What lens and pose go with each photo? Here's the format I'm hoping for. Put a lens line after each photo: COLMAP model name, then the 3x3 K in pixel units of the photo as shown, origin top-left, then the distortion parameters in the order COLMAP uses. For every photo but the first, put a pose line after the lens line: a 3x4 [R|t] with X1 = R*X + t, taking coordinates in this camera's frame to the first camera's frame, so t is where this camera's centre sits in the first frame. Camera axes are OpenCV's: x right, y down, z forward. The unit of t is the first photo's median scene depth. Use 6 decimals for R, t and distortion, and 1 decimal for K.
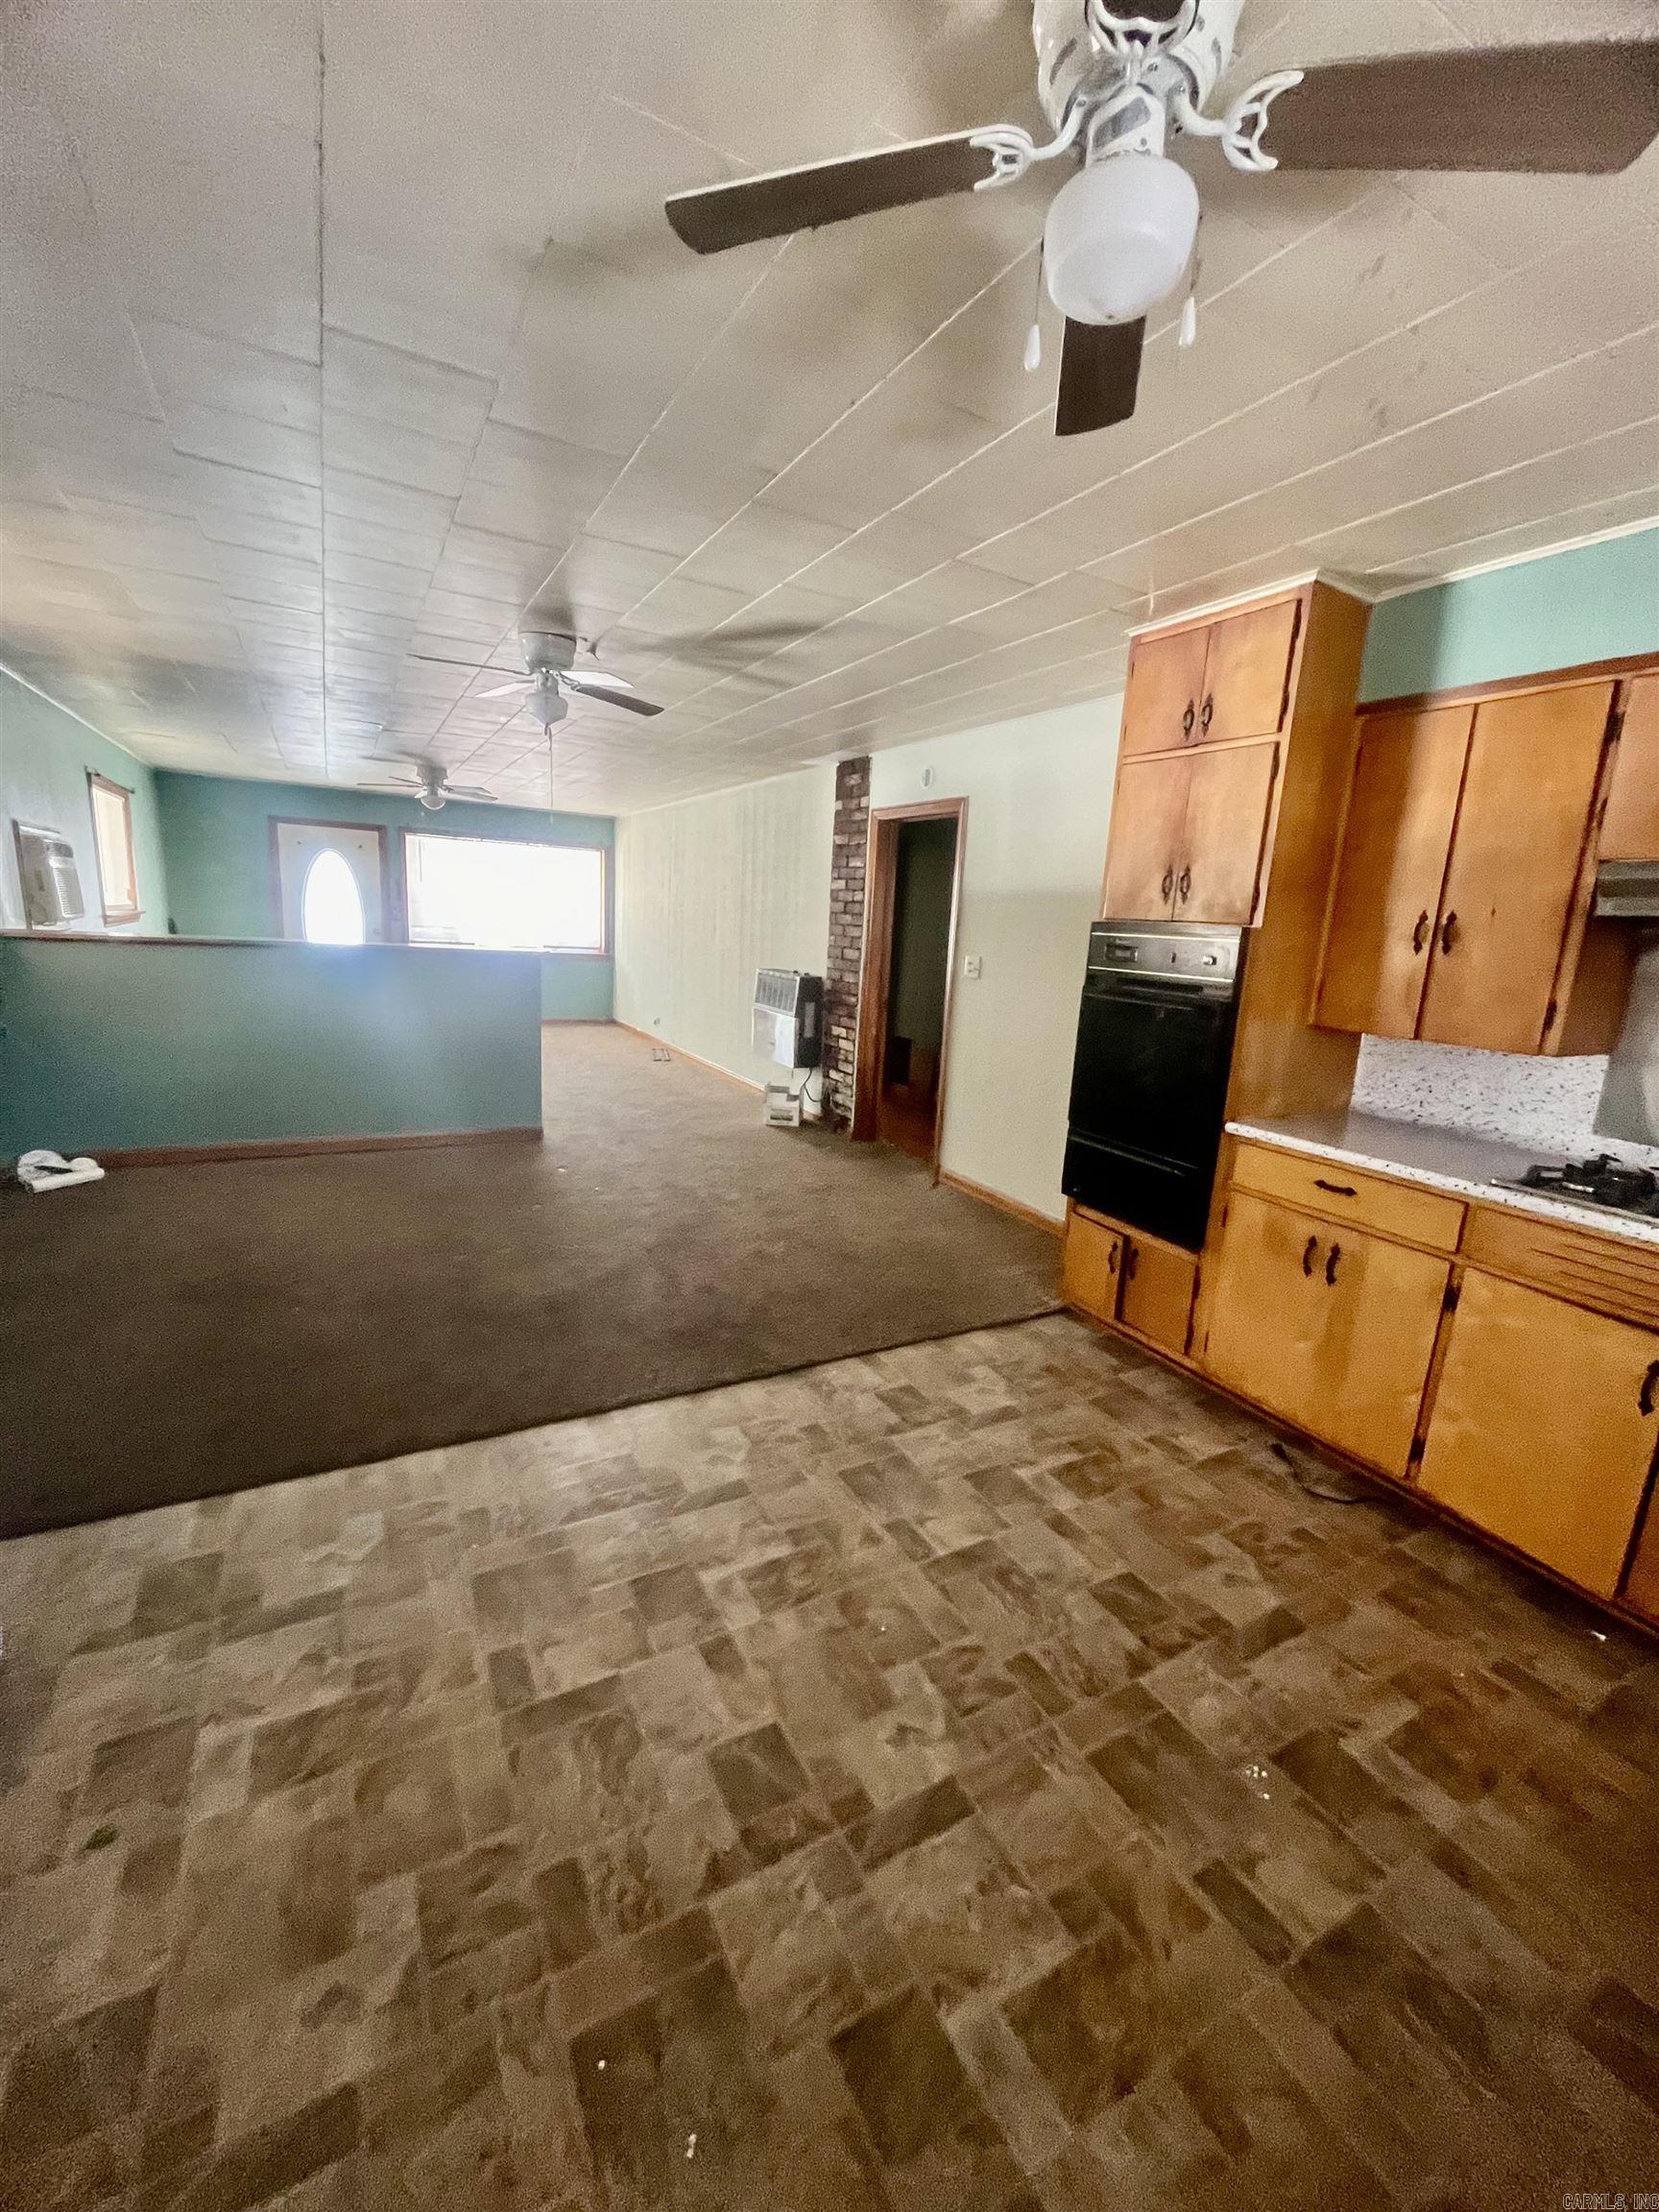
lens RADIAL K [[889.3, 0, 833.1], [0, 889.3, 1102.3], [0, 0, 1]] dist [-0.003556, -0.000019]
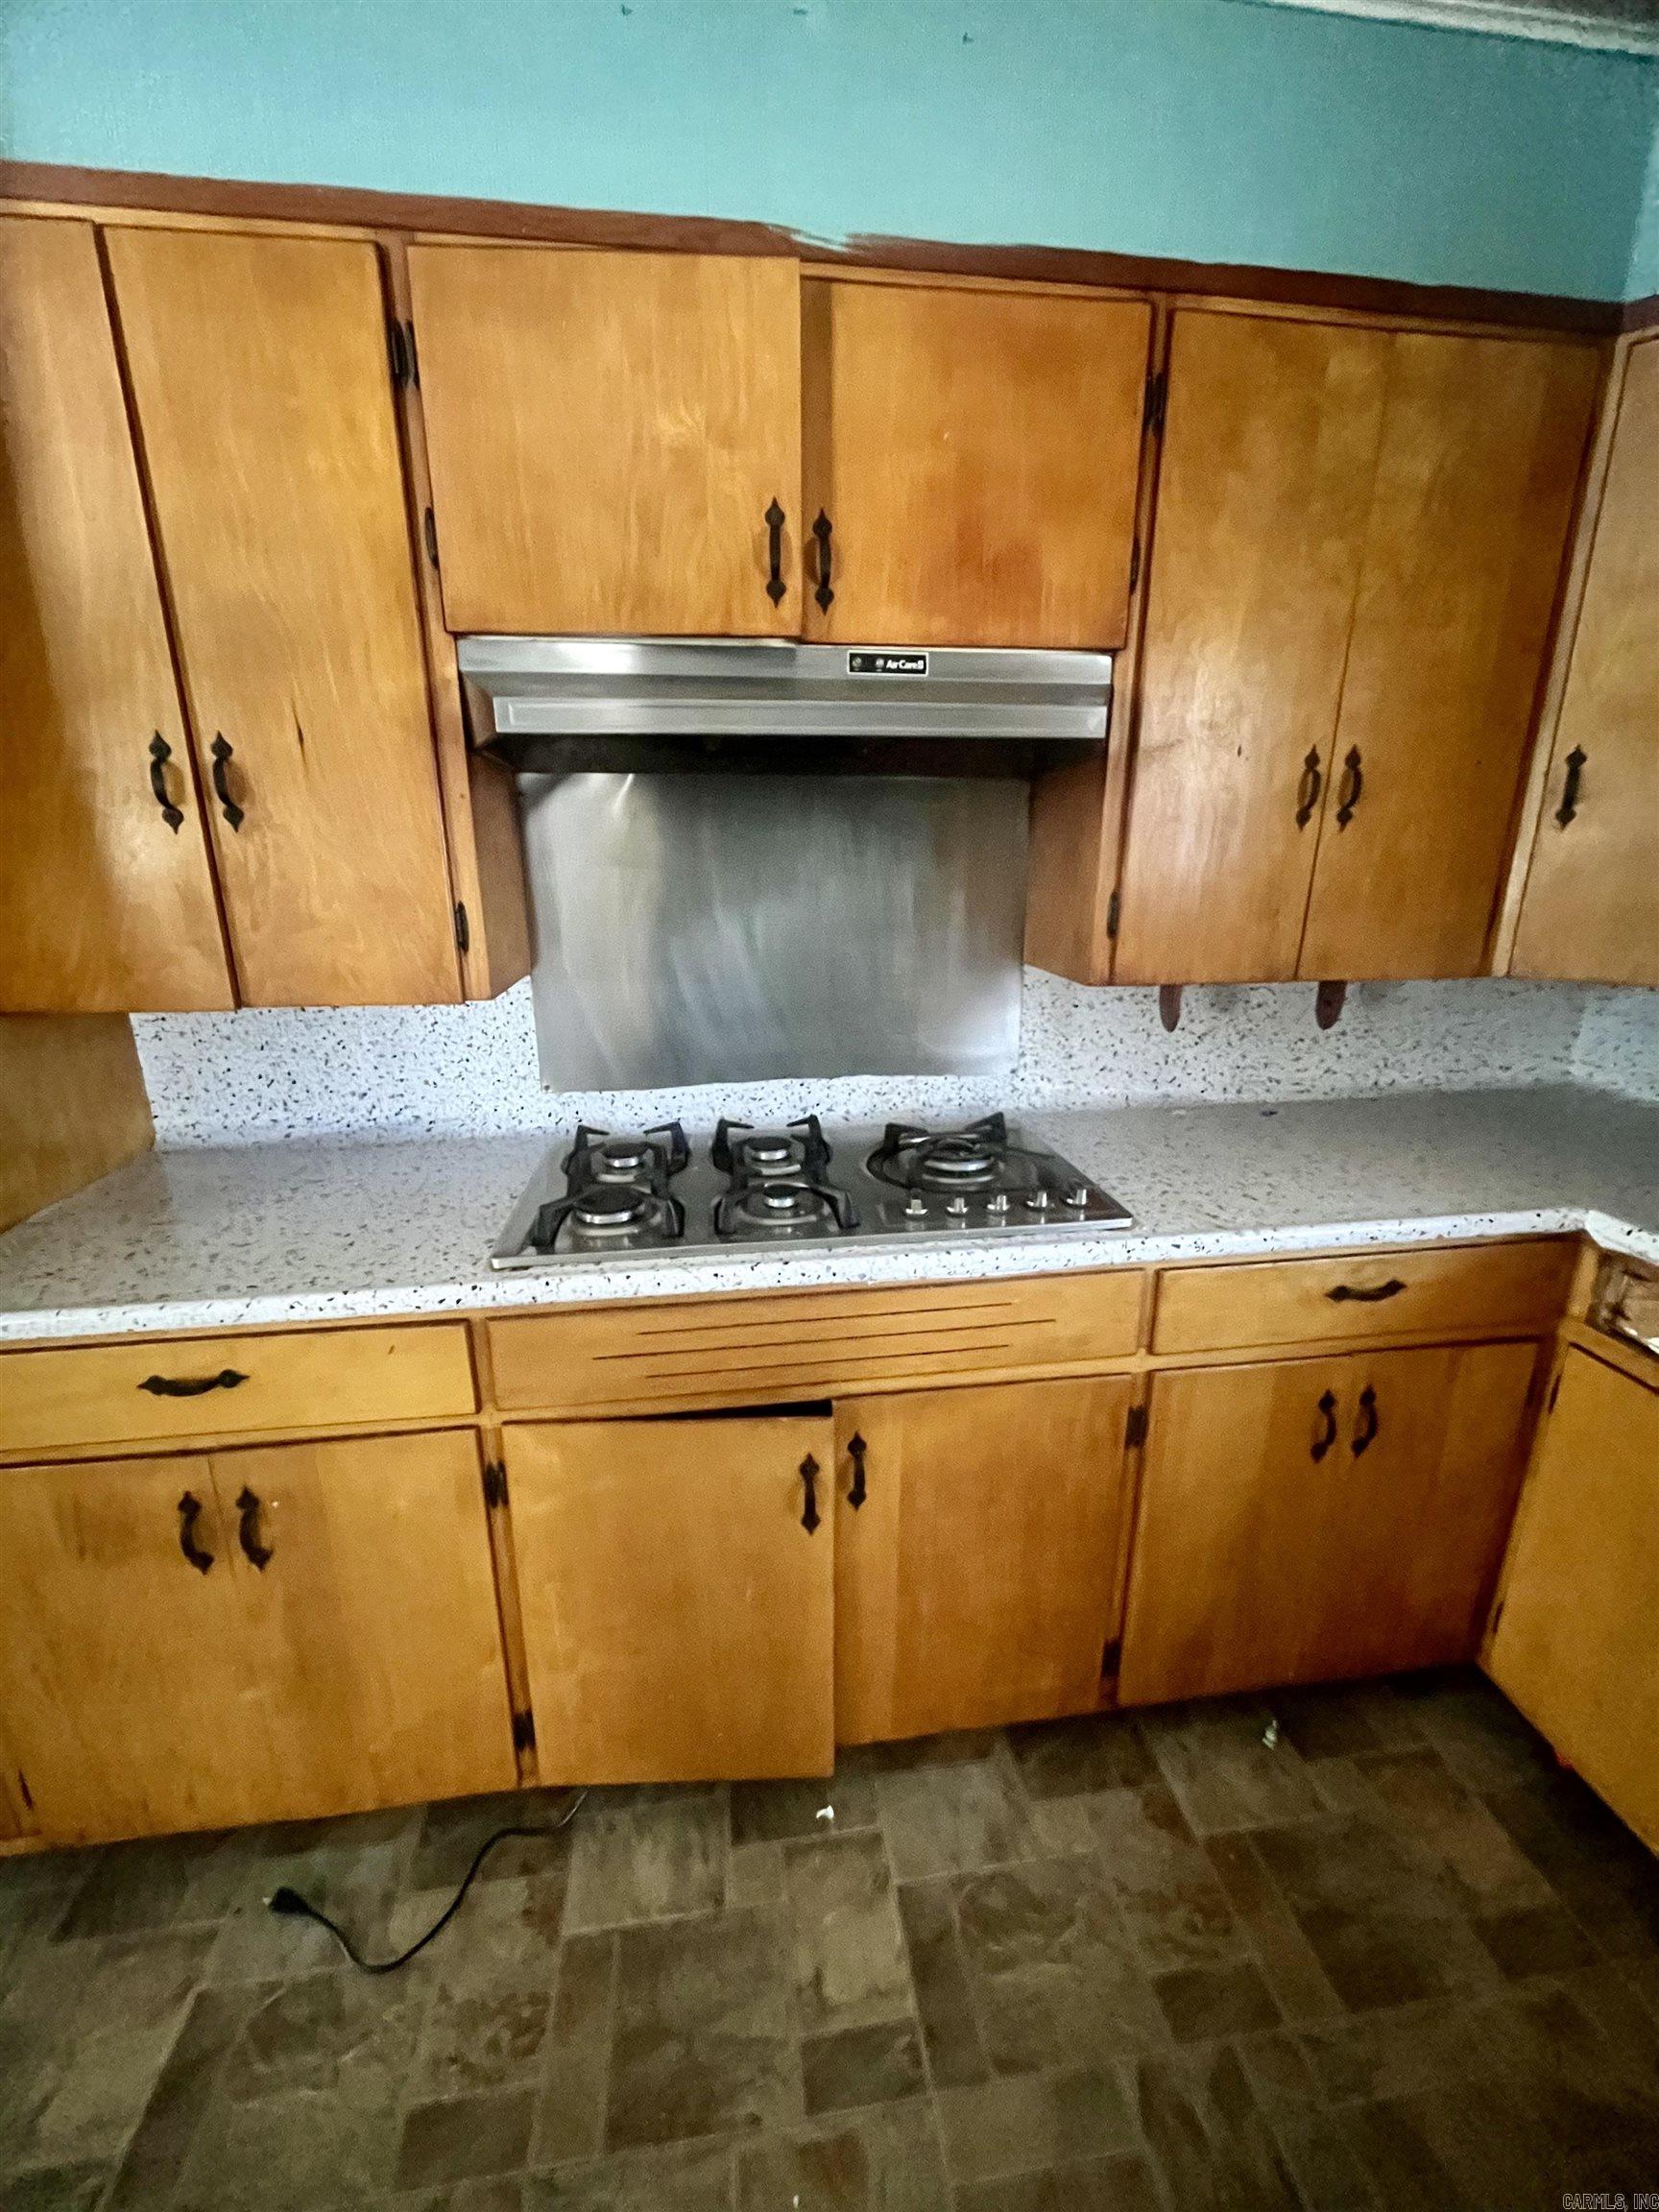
lens RADIAL K [[889.3, 0, 833.1], [0, 889.3, 1102.3], [0, 0, 1]] dist [-0.003556, -0.000019]
pose [[0.362122, -0.305212, 0.880746, 0.332105], [0.207382, 0.947572, 0.243104, -0.074354], [-0.908768, 0.094618, 0.406433, 0.516605]]
